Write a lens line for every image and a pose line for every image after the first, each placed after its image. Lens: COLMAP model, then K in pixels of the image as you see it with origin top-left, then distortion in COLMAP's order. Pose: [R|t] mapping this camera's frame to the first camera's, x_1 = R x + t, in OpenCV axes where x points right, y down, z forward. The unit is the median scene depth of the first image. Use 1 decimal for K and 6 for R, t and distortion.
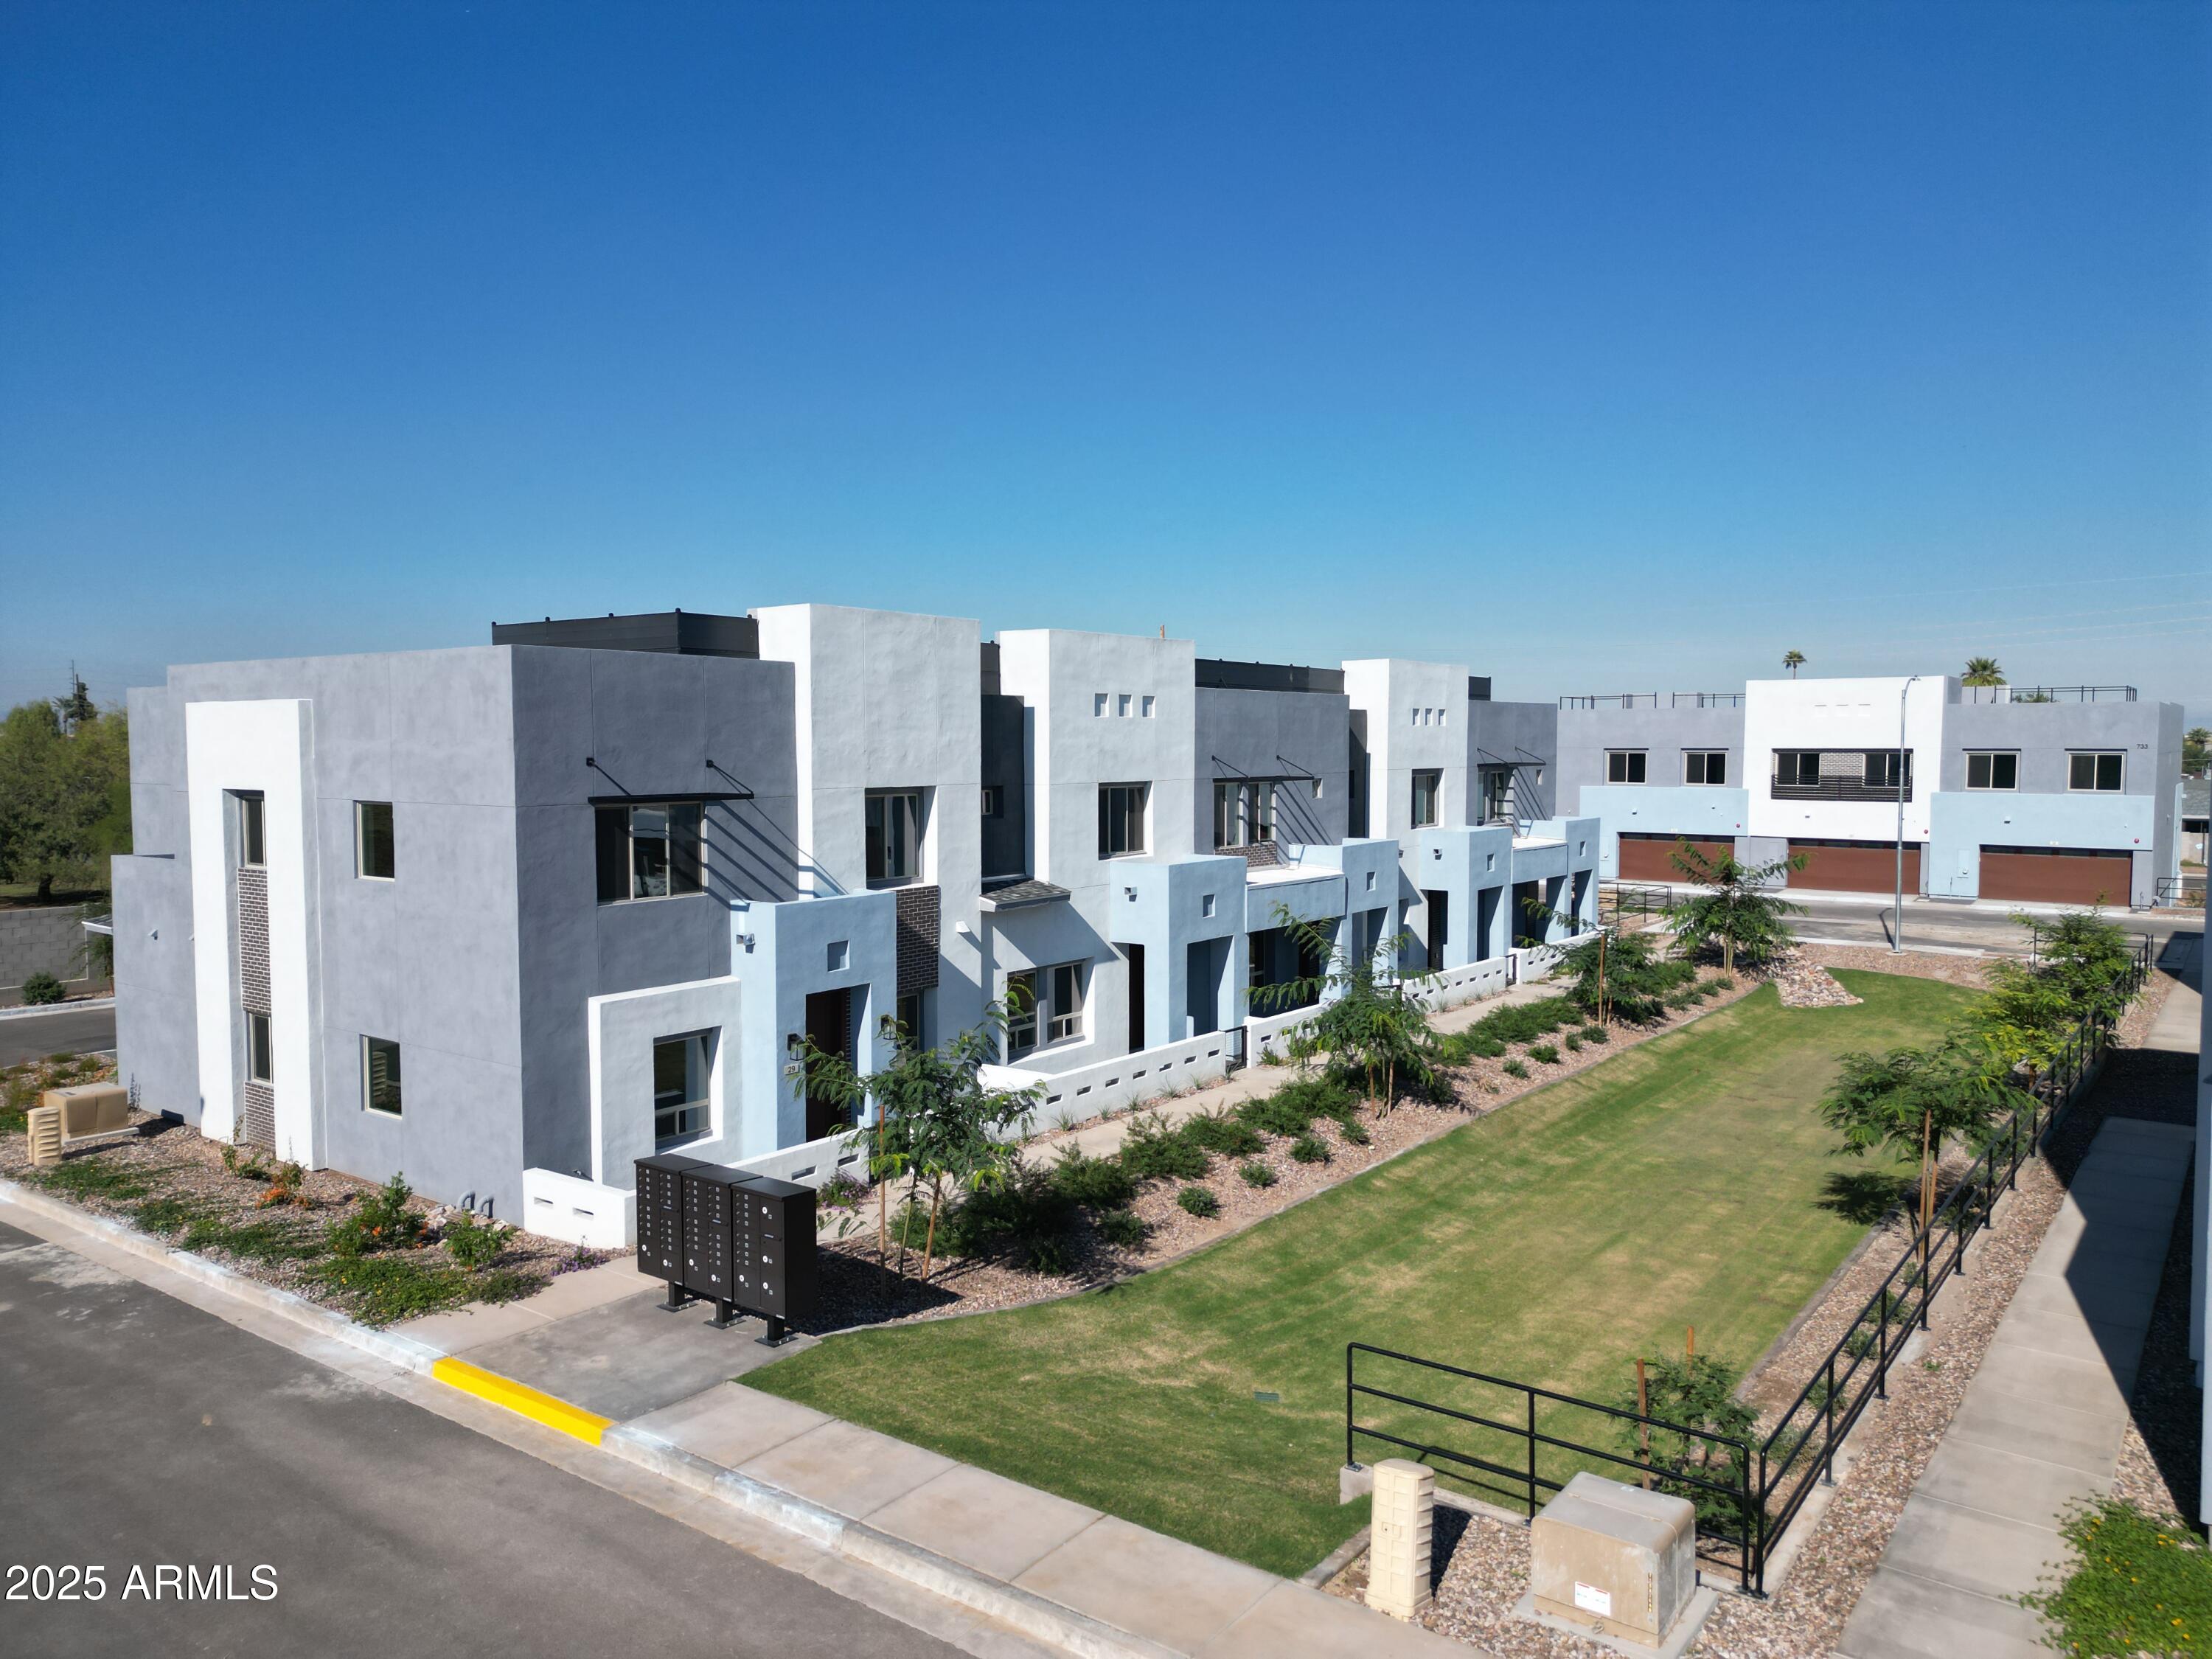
lens RADIAL K [[1523.4, 0, 1103.6], [0, 1523.4, 820.4], [0, 0, 1]] dist [0.061406, -0.056206]
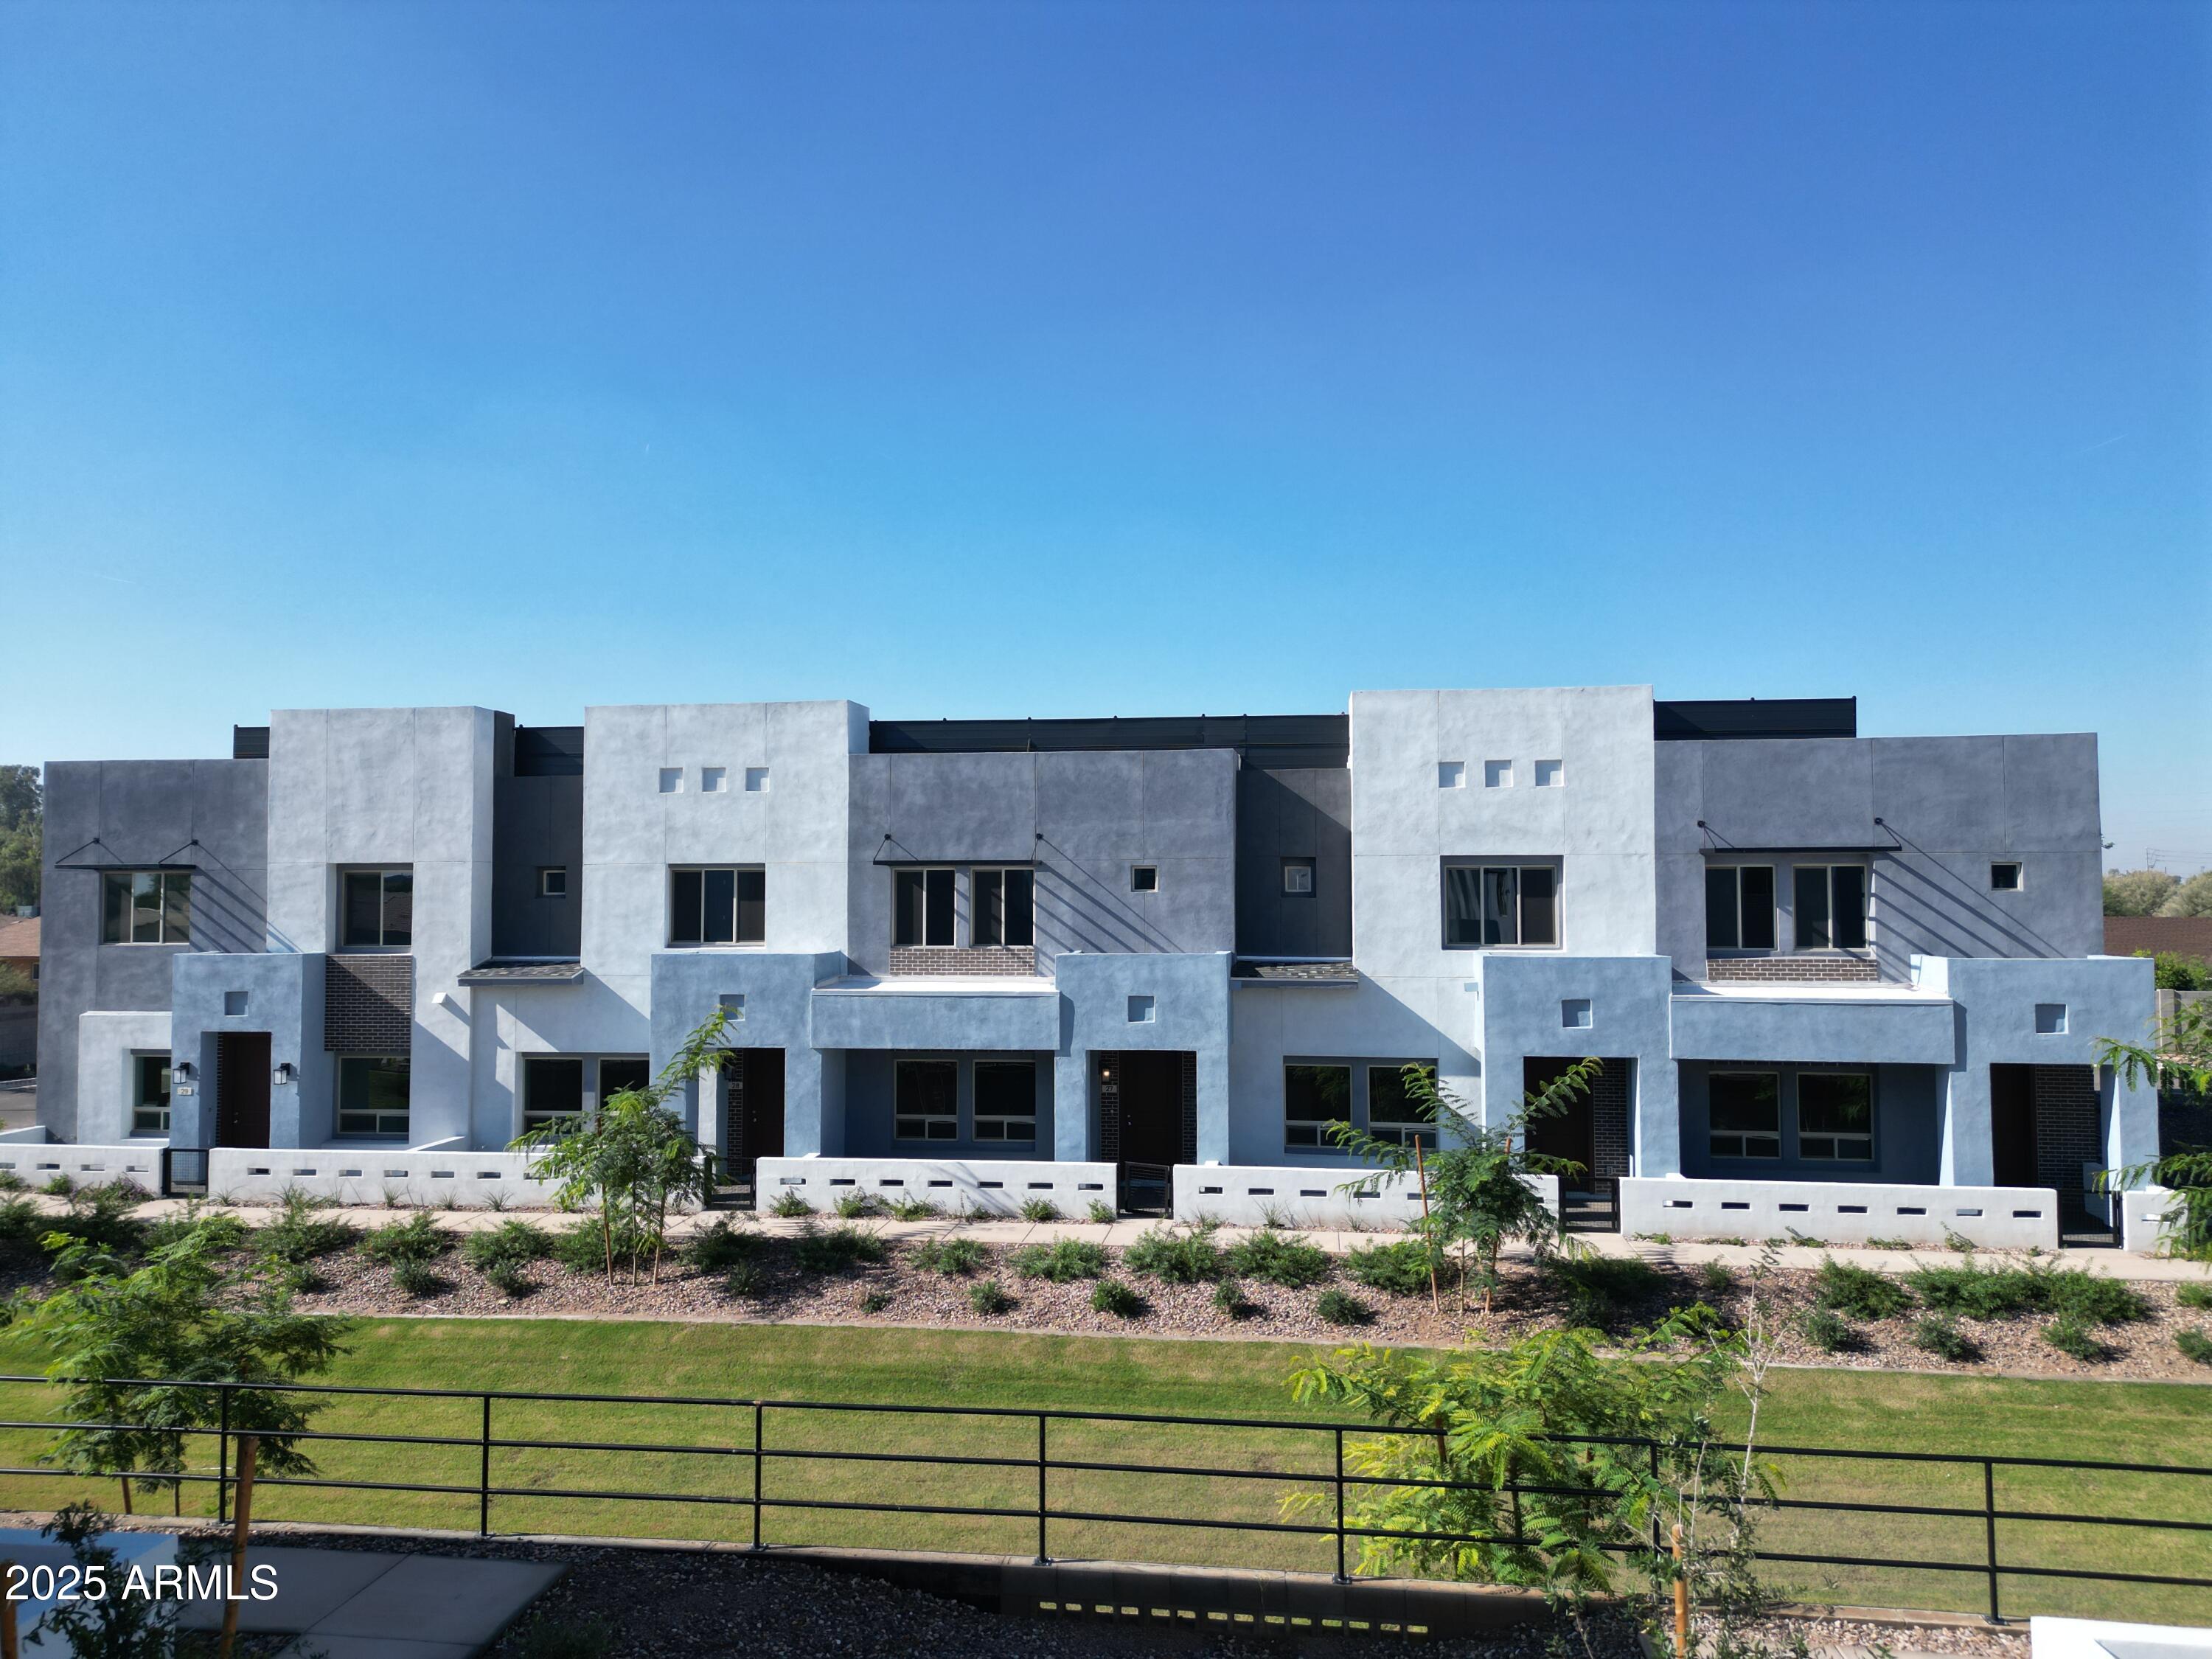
lens RADIAL K [[1523.4, 0, 1111.6], [0, 1523.4, 826.7], [0, 0, 1]] dist [0.061406, -0.056206]
pose [[0.508965, -0.021373, -0.860522, 1.180059], [-0.036856, 0.998234, -0.046592, -0.017108], [0.859998, 0.055430, 0.507279, 0.951765]]
